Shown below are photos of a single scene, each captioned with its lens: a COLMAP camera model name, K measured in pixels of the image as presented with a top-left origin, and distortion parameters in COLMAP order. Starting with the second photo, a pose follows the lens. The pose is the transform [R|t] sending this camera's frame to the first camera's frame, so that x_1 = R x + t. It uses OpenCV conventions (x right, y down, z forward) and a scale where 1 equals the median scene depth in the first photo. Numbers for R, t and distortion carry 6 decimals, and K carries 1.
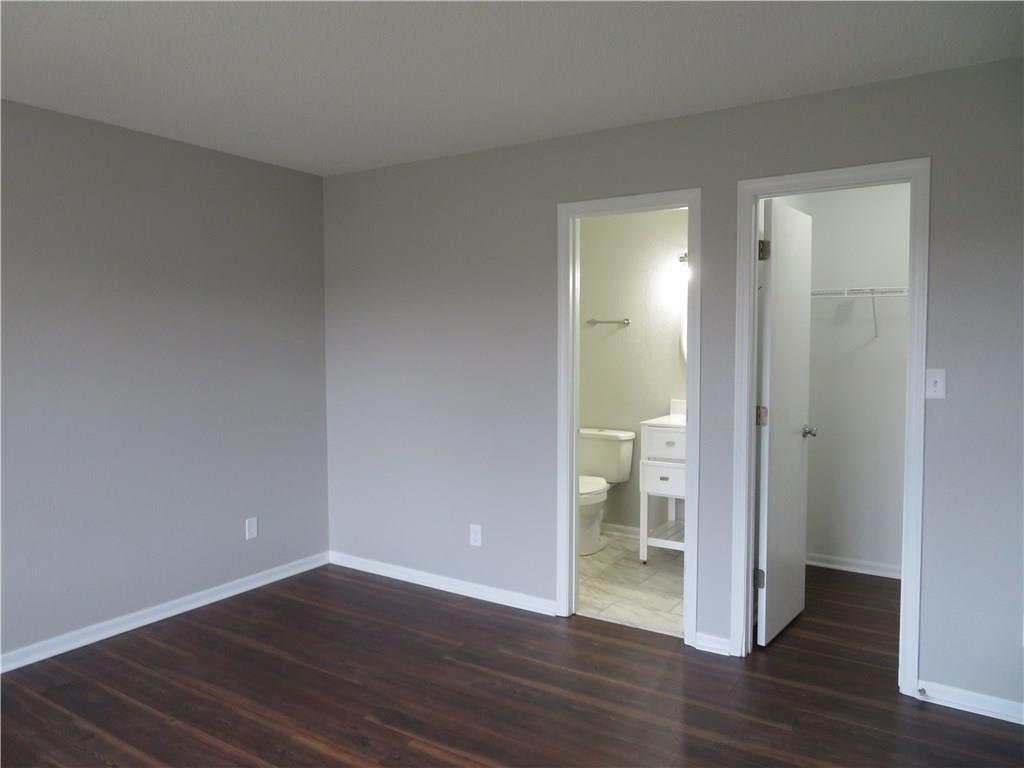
lens RADIAL K [[738.1, 0, 508.7], [0, 738.1, 383.4], [0, 0, 1]] dist [-0.012866, 0.005856]
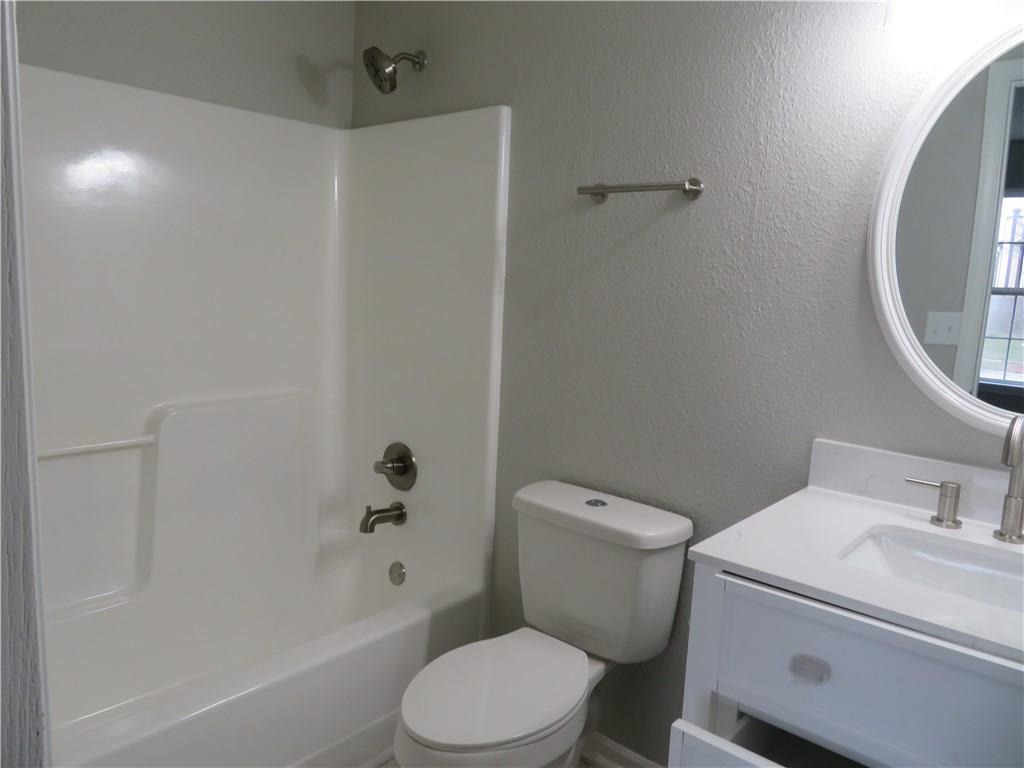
lens RADIAL K [[738.1, 0, 508.7], [0, 738.1, 383.4], [0, 0, 1]] dist [-0.012866, 0.005856]
pose [[0.988707, 0.064011, -0.135507, 0.131025], [-0.051678, 0.994356, 0.092653, -0.023003], [0.140673, -0.084604, 0.986435, 0.667657]]
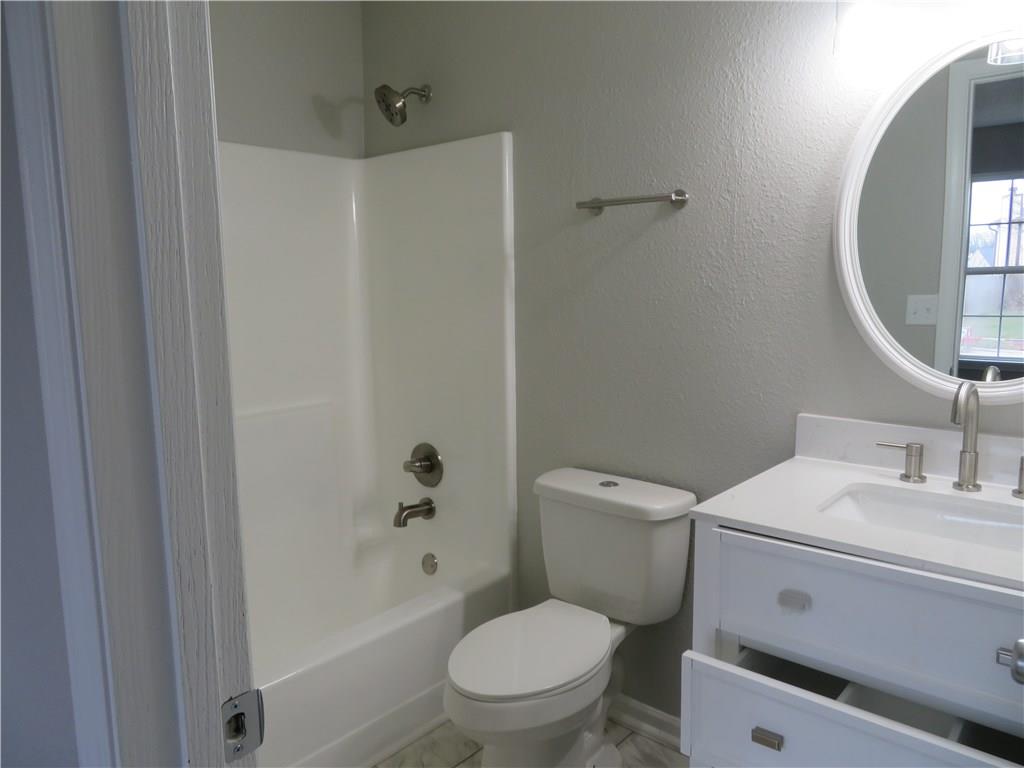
lens RADIAL K [[738.1, 0, 508.7], [0, 738.1, 383.4], [0, 0, 1]] dist [-0.012866, 0.005856]
pose [[0.989417, 0.008135, -0.144870, 0.131944], [0.004202, 0.996402, 0.084649, -0.022597], [0.145038, -0.084362, 0.985823, 0.624812]]
